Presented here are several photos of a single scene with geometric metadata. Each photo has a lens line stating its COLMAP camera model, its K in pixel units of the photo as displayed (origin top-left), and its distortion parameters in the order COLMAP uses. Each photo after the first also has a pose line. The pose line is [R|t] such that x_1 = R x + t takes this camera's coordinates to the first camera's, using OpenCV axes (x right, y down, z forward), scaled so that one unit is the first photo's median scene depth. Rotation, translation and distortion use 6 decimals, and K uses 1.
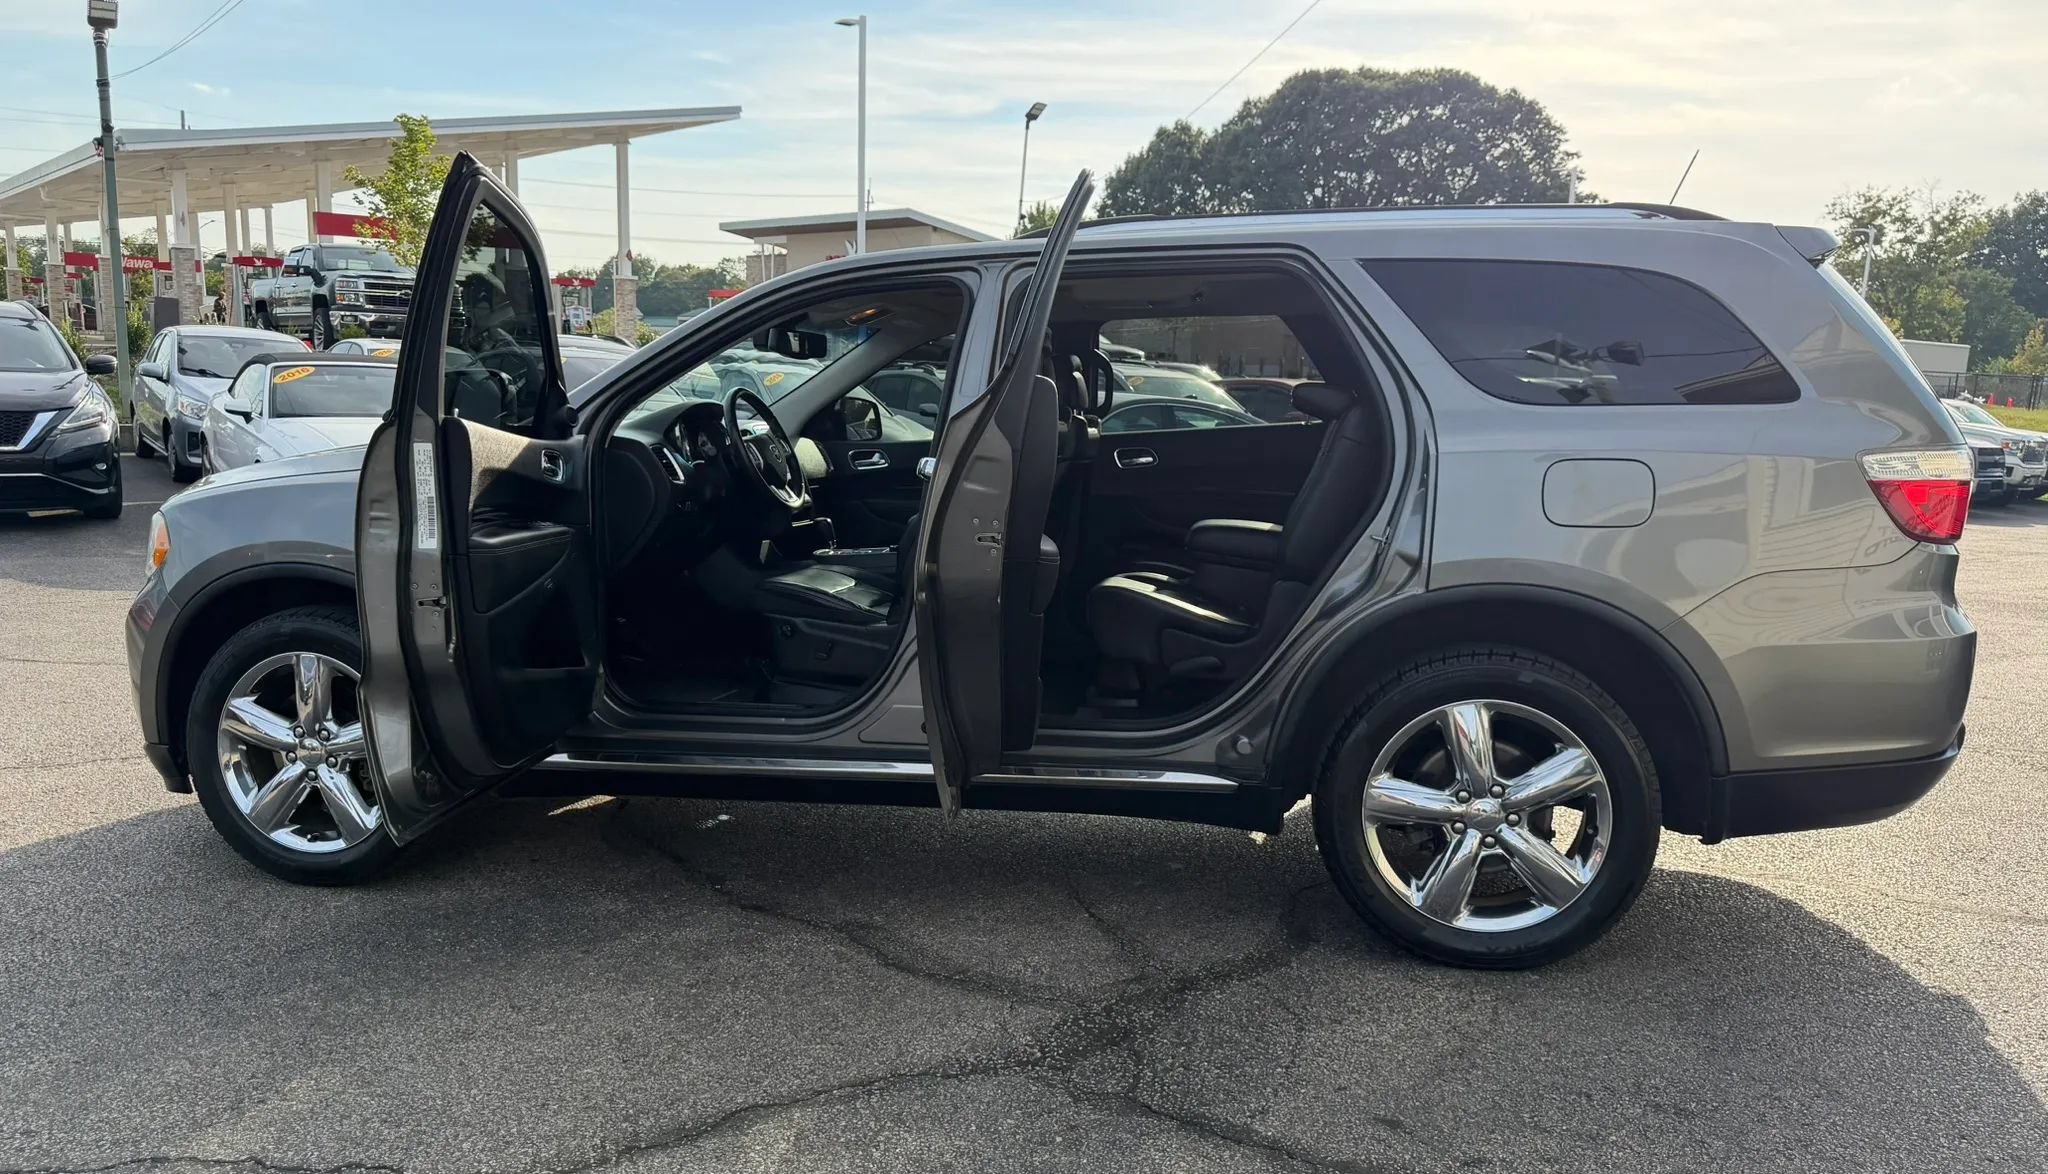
lens RADIAL K [[1498.1, 0, 1037.7], [0, 1498.1, 571.1], [0, 0, 1]] dist [0.011942, -0.031076]
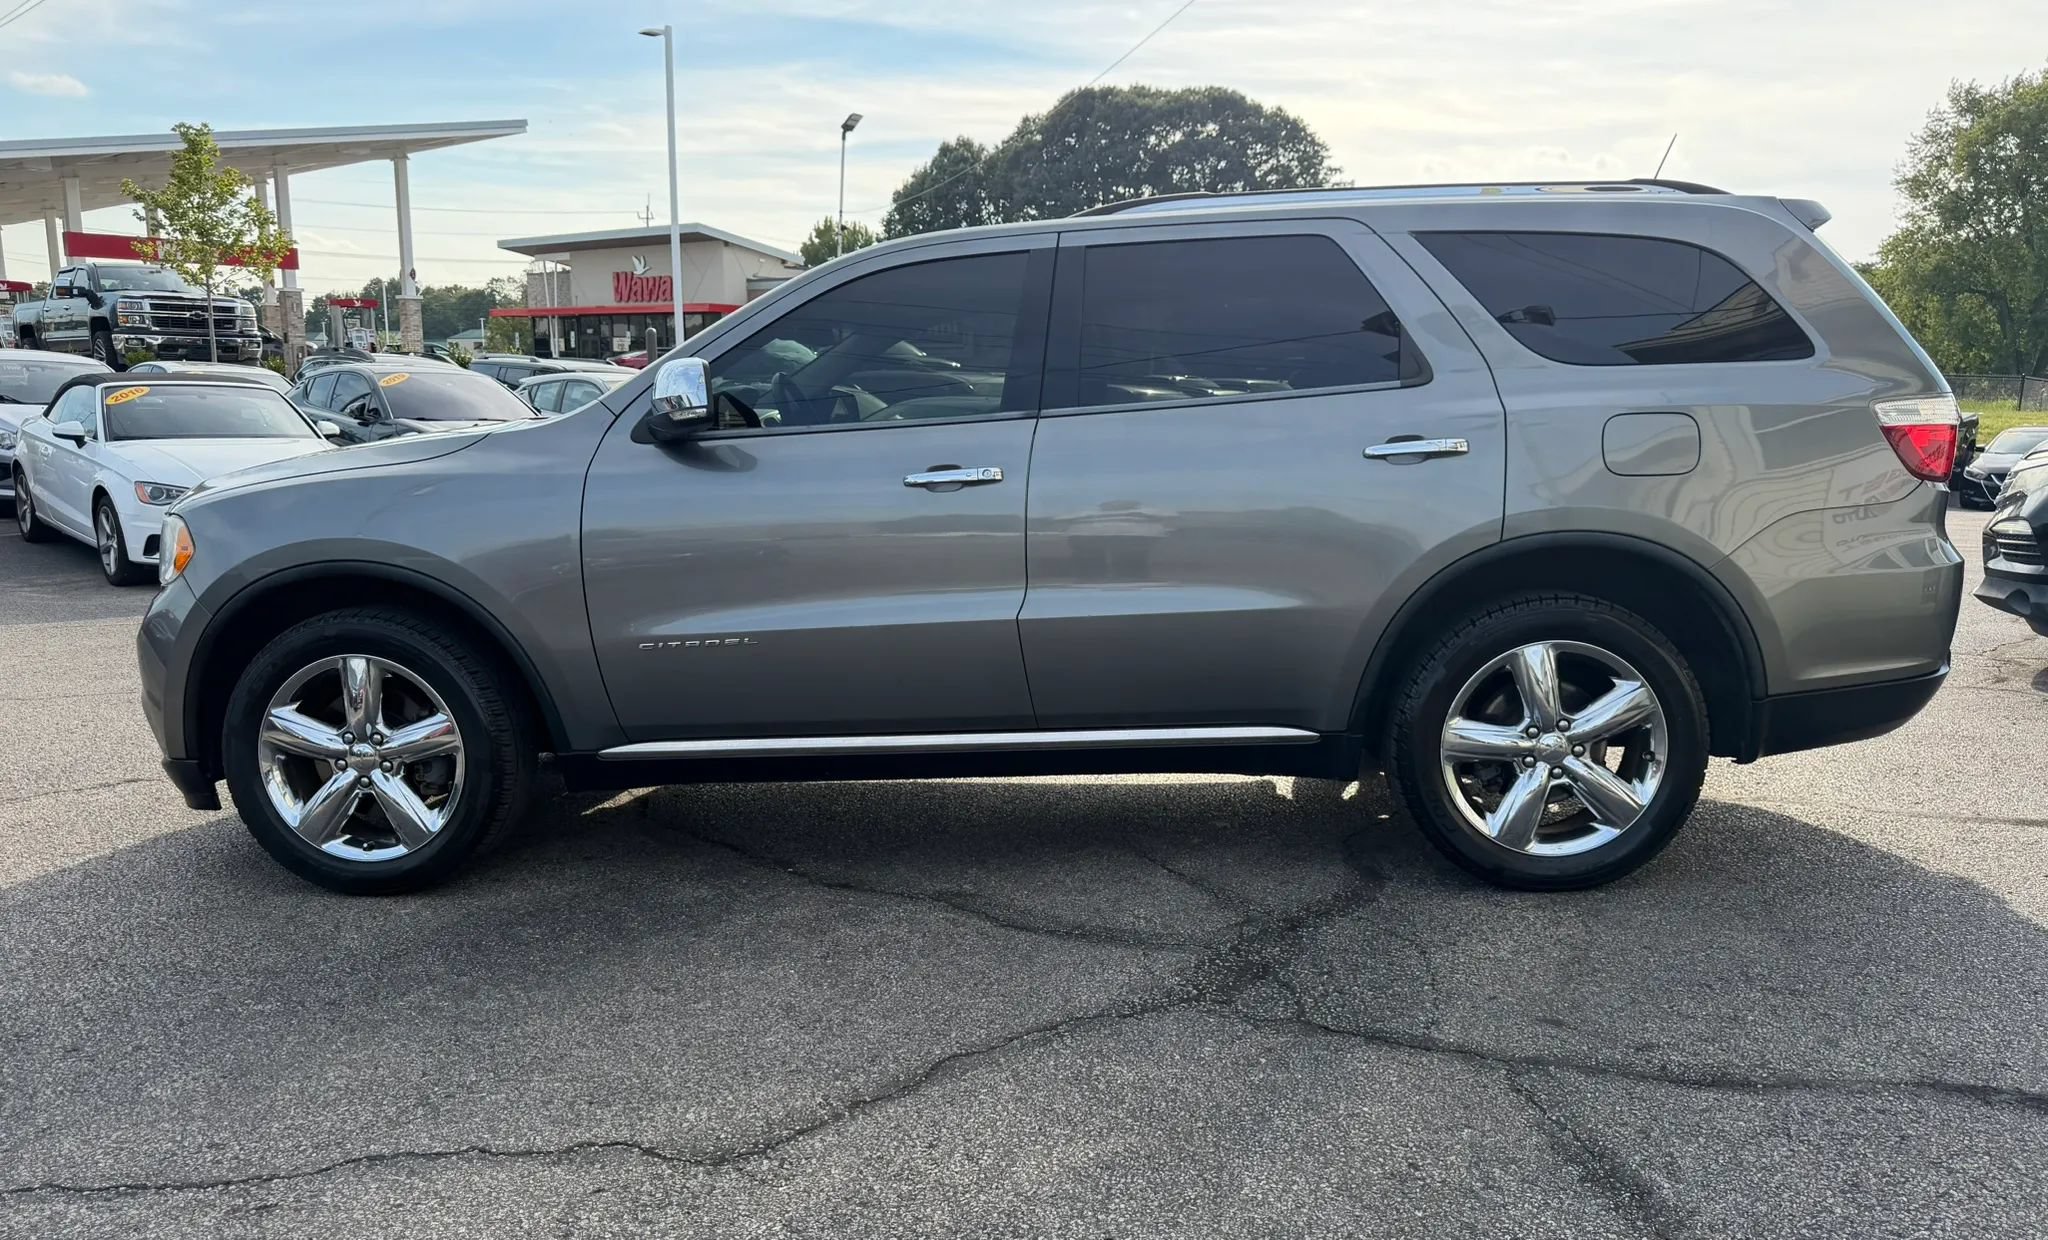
lens RADIAL K [[1479.4, 0, 1028.6], [0, 1479.4, 609.8], [0, 0, 1]] dist [0.012496, -0.032355]
pose [[0.990042, -0.041778, 0.134432, -0.184498], [0.039568, 0.999035, 0.019073, 0.024220], [-0.135099, -0.013564, 0.990739, -0.002592]]
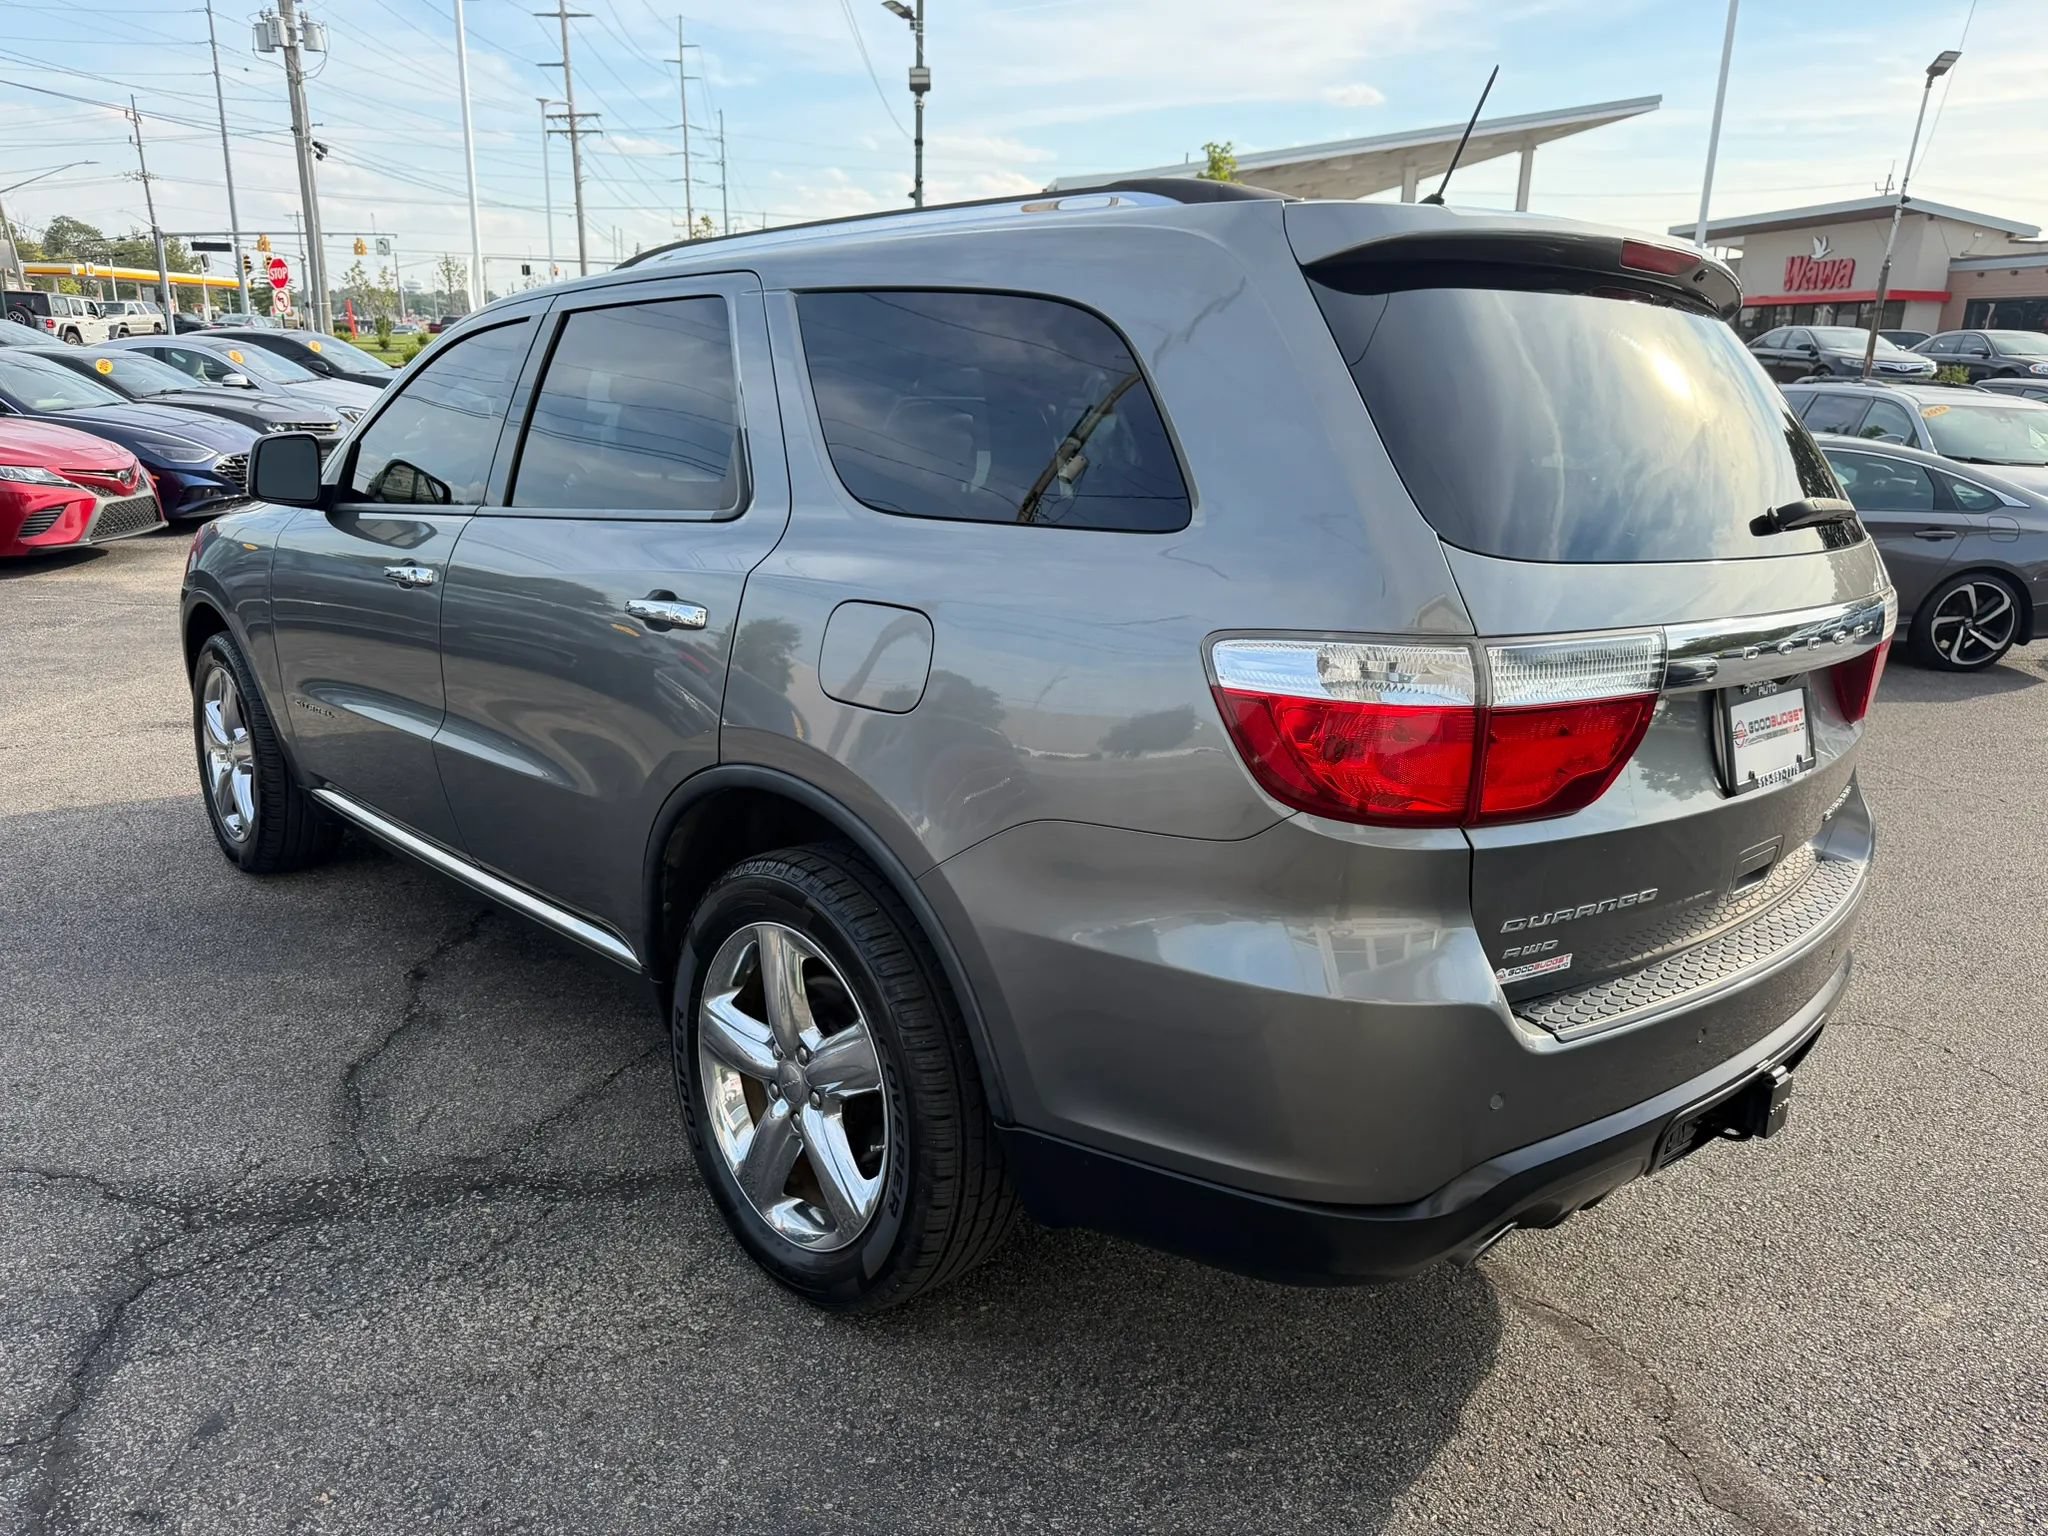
lens RADIAL K [[1475.5, 0, 1048.6], [0, 1475.5, 736.7], [0, 0, 1]] dist [0.008096, -0.012212]
pose [[0.808529, 0.135147, -0.572727, 0.669568], [-0.078050, 0.989300, 0.123263, -0.085154], [0.583258, -0.054961, 0.810425, 0.435751]]
